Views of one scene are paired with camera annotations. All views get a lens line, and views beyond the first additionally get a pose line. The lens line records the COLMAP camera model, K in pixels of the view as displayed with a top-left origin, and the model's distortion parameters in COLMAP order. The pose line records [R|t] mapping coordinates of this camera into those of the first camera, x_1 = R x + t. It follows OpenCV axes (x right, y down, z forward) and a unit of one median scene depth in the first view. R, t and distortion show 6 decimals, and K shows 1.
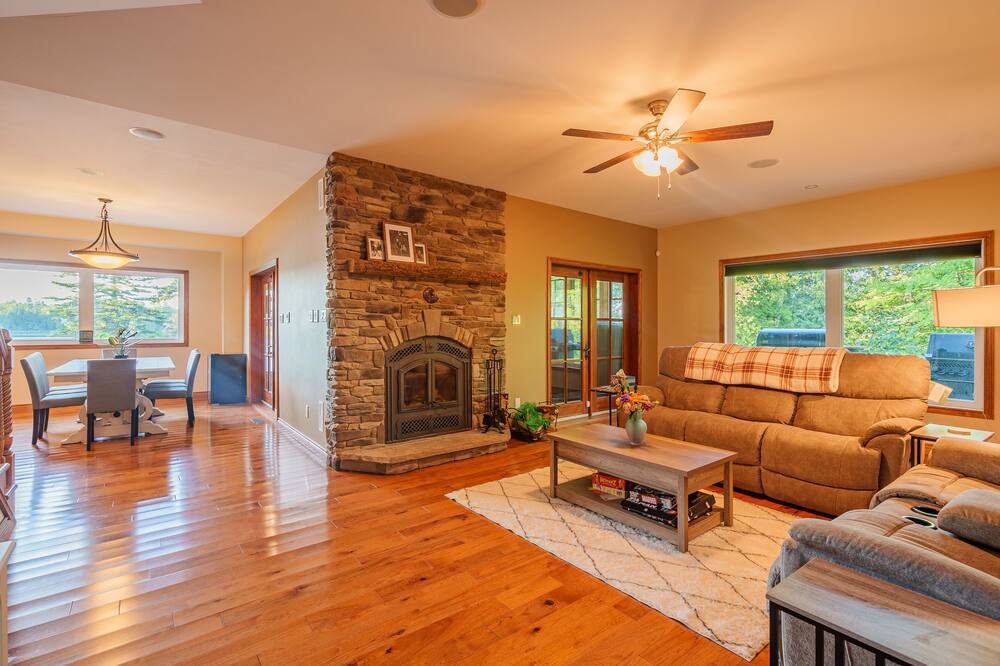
lens RADIAL K [[455.4, 0, 499.4], [0, 455.4, 327.9], [0, 0, 1]] dist [-0.017346, -0.000659]
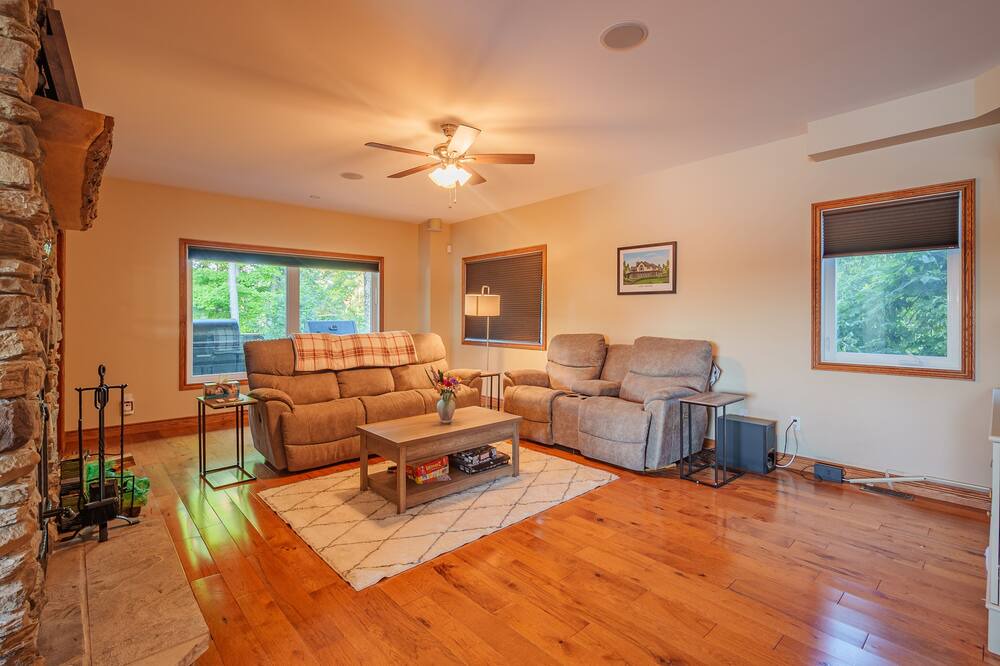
lens RADIAL K [[455.4, 0, 500.2], [0, 455.4, 324.5], [0, 0, 1]] dist [-0.017346, -0.000659]
pose [[-0.061684, -0.024421, 0.997797, -0.658390], [0.004249, 0.999685, 0.024730, -0.010559], [-0.998087, 0.005765, -0.061561, 0.743372]]
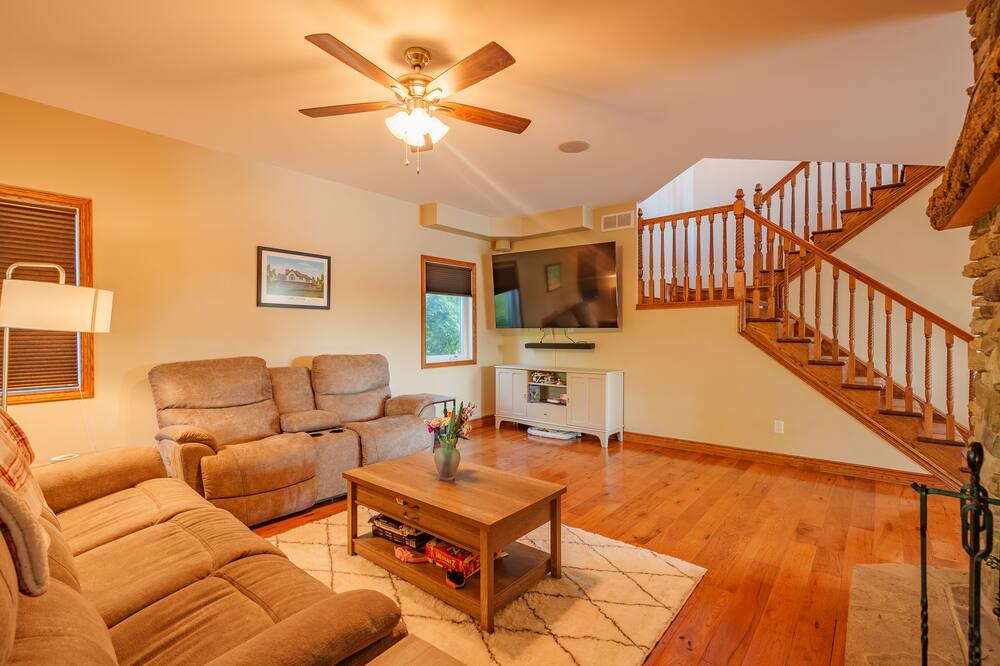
lens RADIAL K [[455.4, 0, 499.6], [0, 455.4, 332.4], [0, 0, 1]] dist [-0.017346, -0.000659]
pose [[-0.980324, -0.007155, -0.197267, 0.305342], [-0.008908, 0.999928, 0.008003, -0.014176], [0.197196, 0.009603, -0.980317, 1.452491]]
